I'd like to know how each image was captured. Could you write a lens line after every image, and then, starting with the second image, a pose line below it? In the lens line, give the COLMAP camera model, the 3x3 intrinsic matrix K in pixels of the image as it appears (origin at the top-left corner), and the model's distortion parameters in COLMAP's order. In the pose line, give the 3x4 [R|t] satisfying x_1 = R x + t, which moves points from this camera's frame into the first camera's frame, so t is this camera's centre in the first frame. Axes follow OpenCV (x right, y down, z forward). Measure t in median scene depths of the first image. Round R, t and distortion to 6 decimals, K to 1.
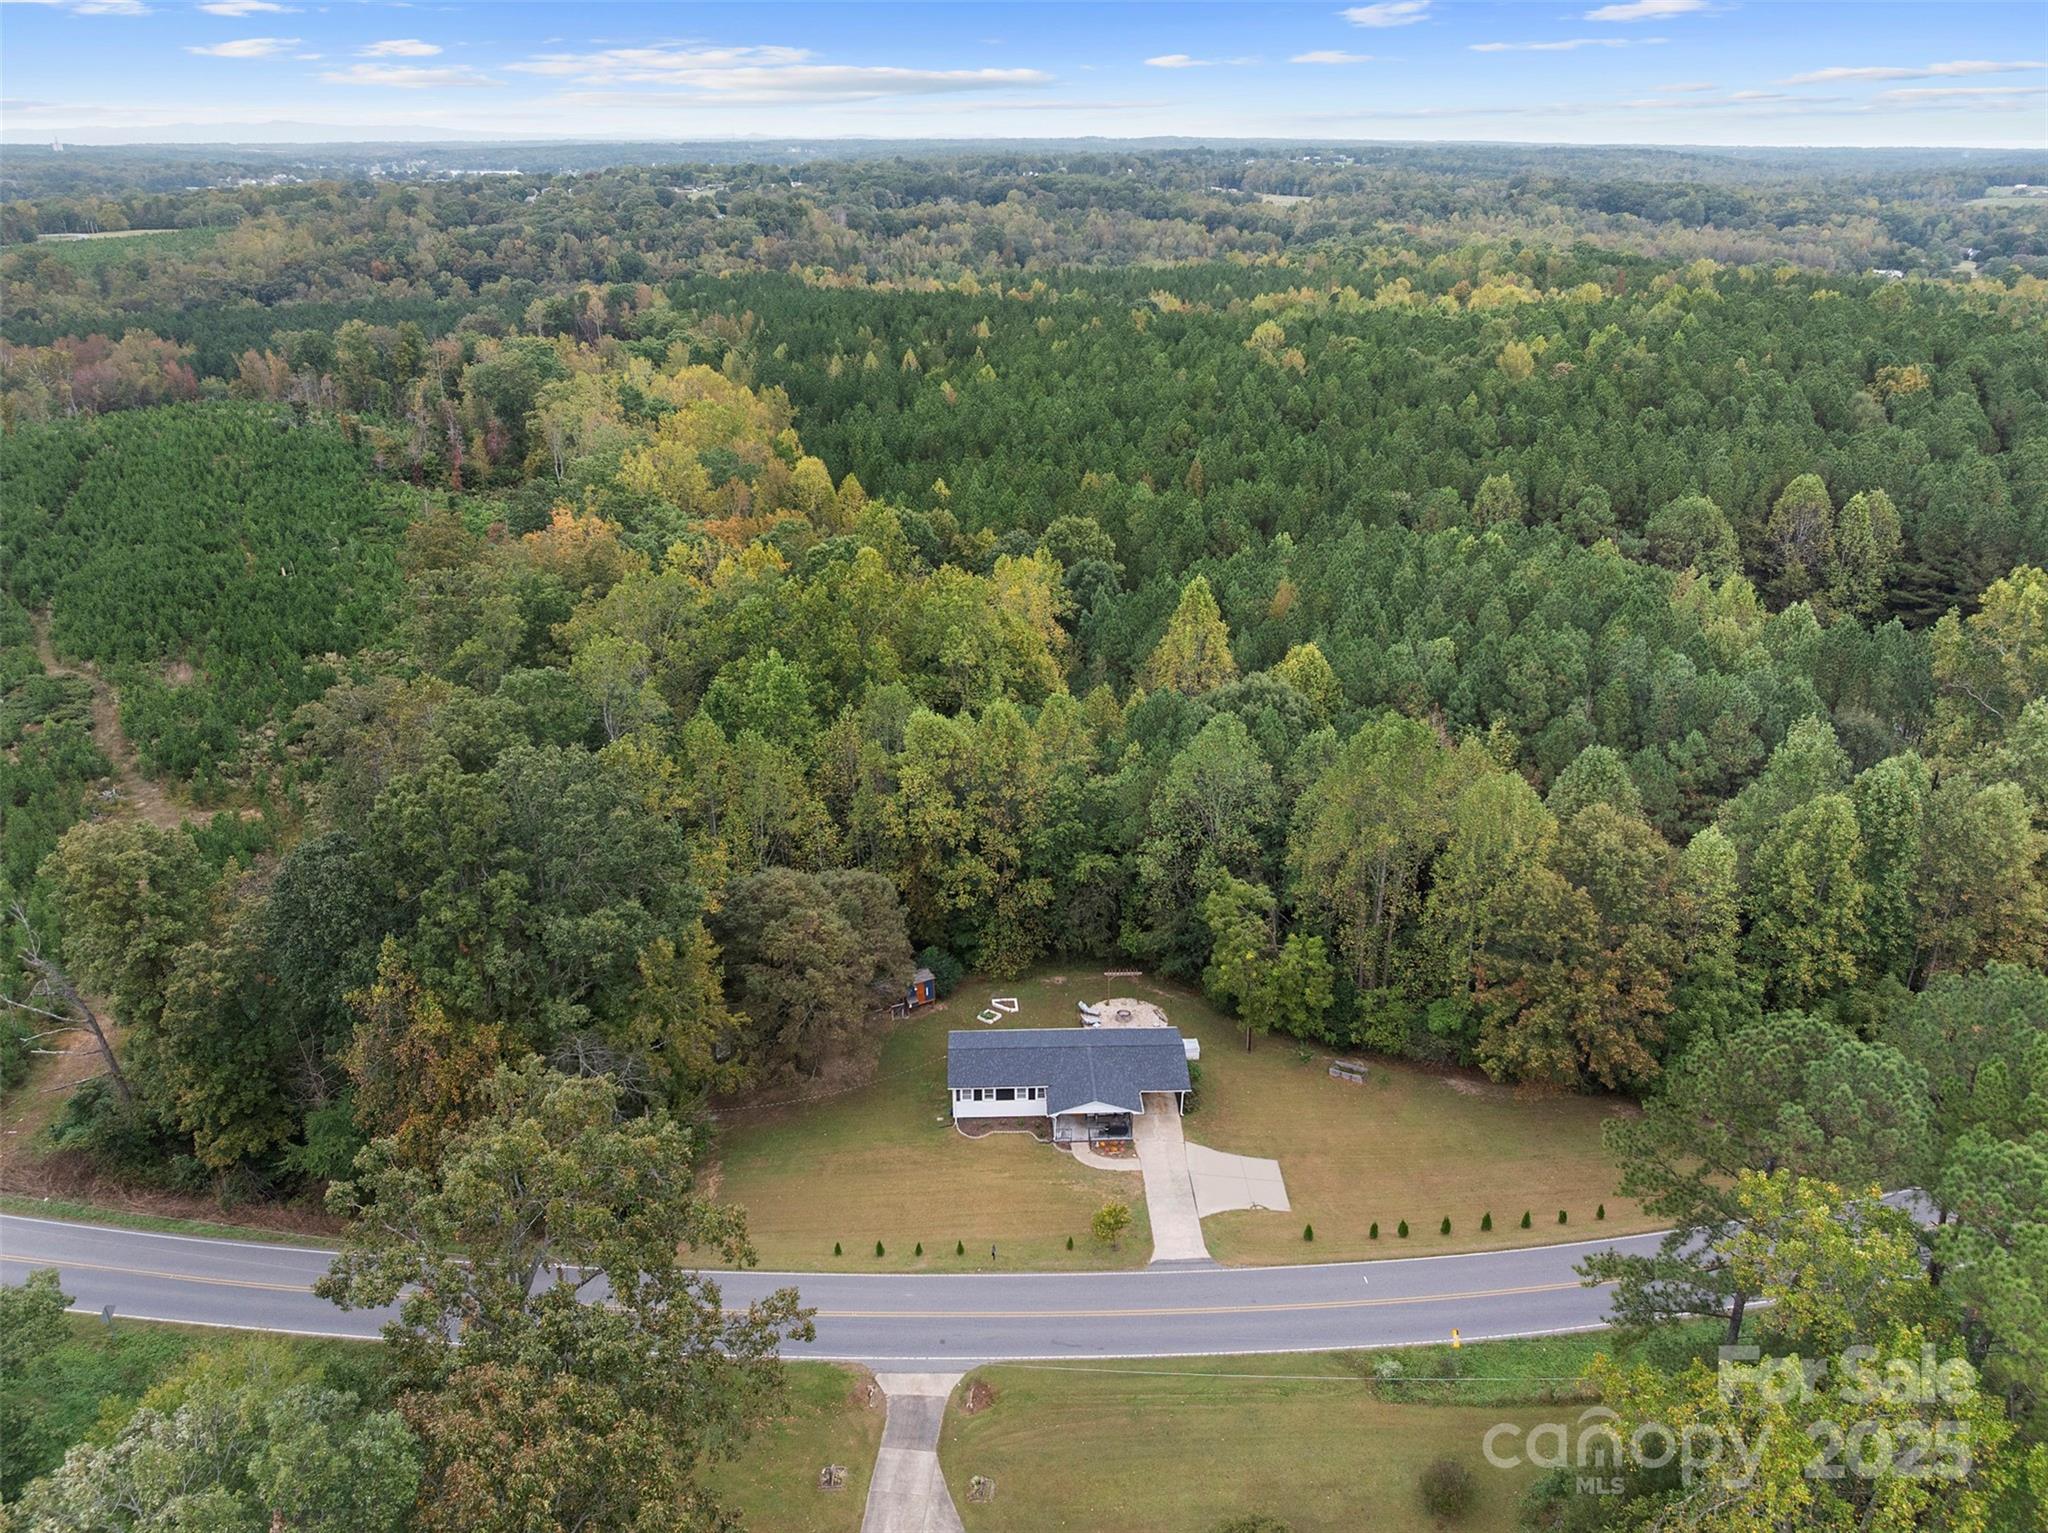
lens RADIAL K [[1442.2, 0, 1024.0], [0, 1442.2, 766.5], [0, 0, 1]] dist [-0.027215, 0.000335]
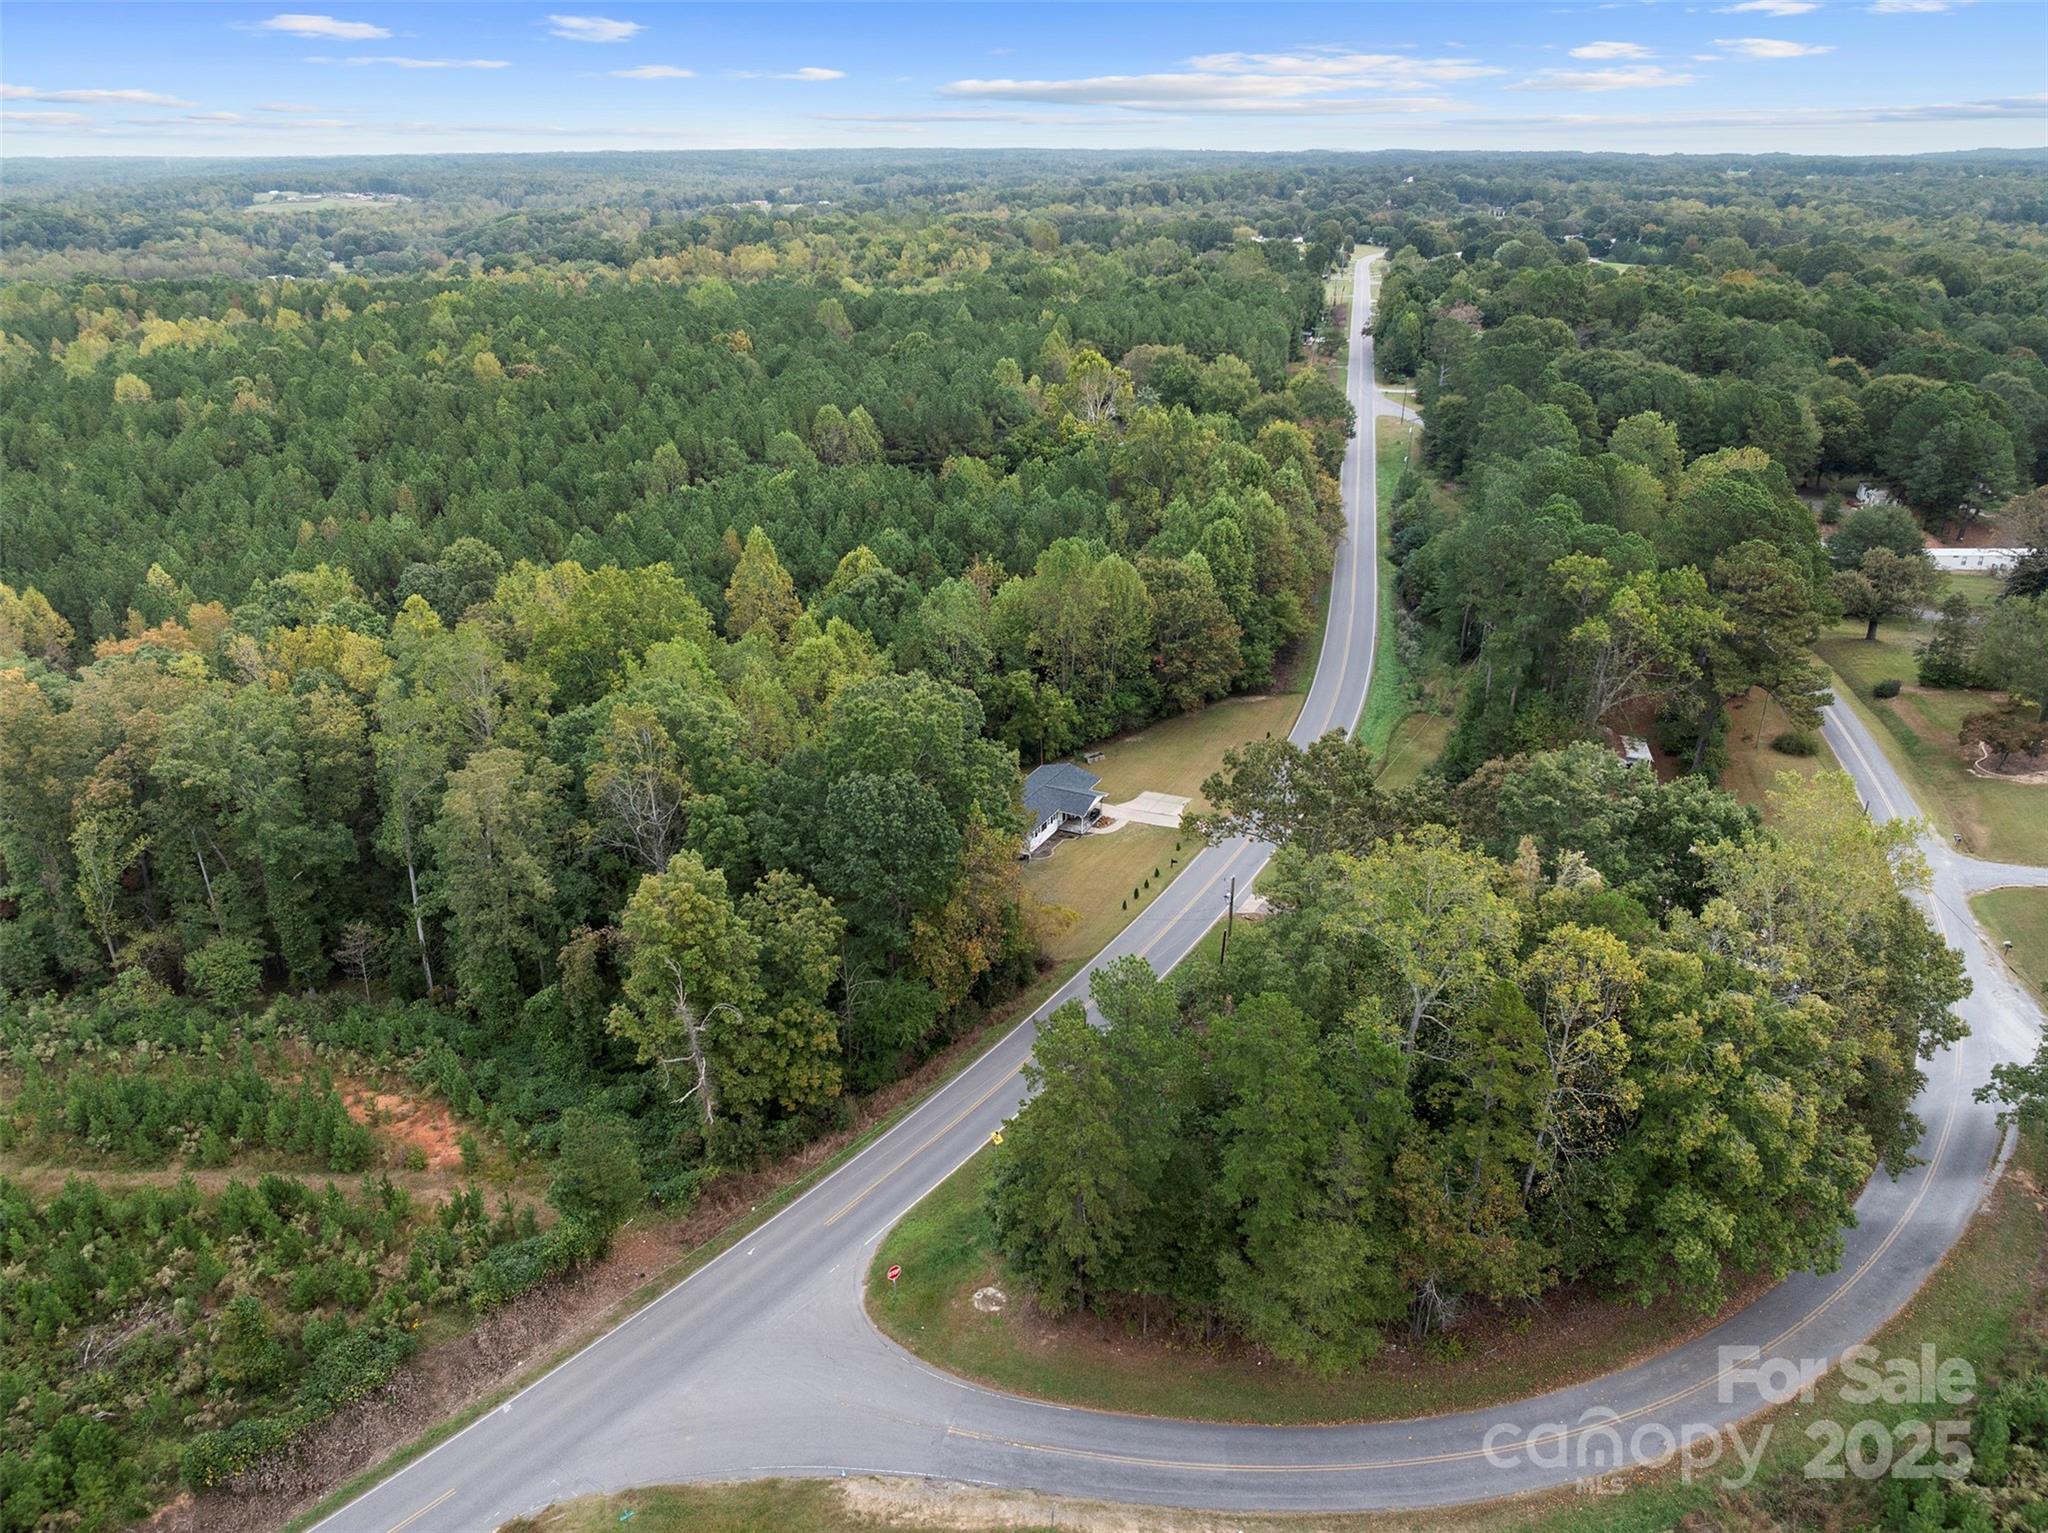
lens RADIAL K [[1442.2, 0, 1024.0], [0, 1442.2, 766.5], [0, 0, 1]] dist [-0.027215, 0.000335]
pose [[0.481963, -0.338887, 0.808002, -1.233885], [0.343626, 0.921404, 0.181481, -0.112657], [-0.805998, 0.190184, 0.560533, 0.154335]]
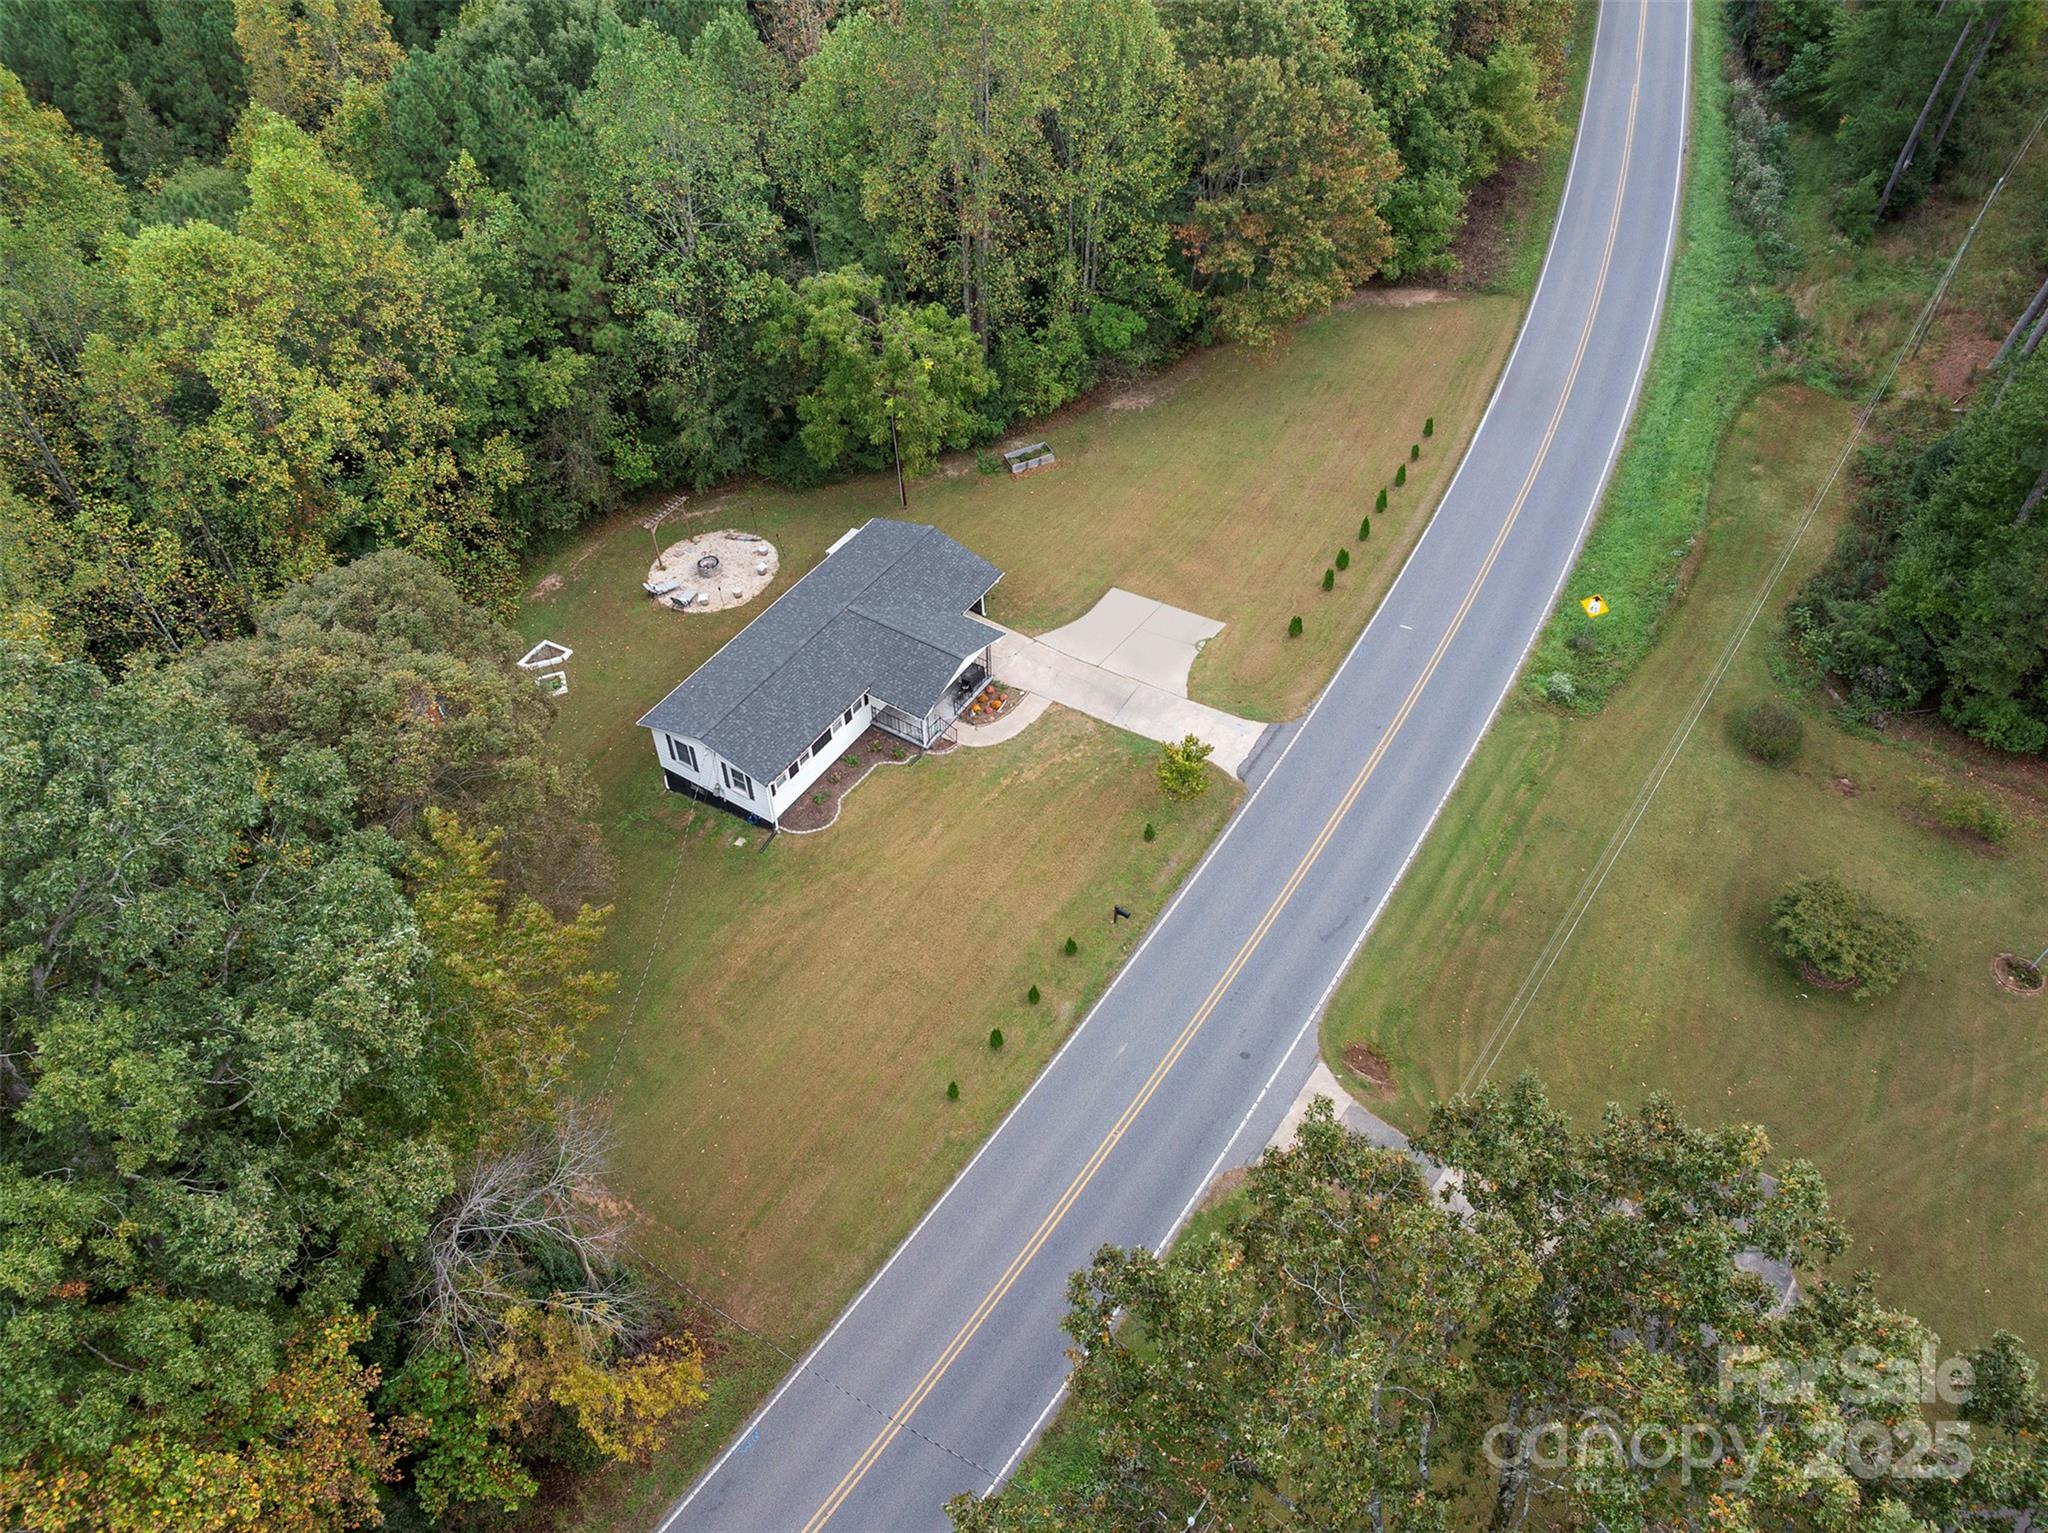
lens RADIAL K [[1442.2, 0, 1024.0], [0, 1442.2, 766.5], [0, 0, 1]] dist [-0.027215, 0.000335]
pose [[0.561623, -0.595143, 0.574791, -0.319756], [0.326441, 0.797731, 0.507013, -0.041086], [-0.760273, -0.097115, 0.642303, 0.549022]]
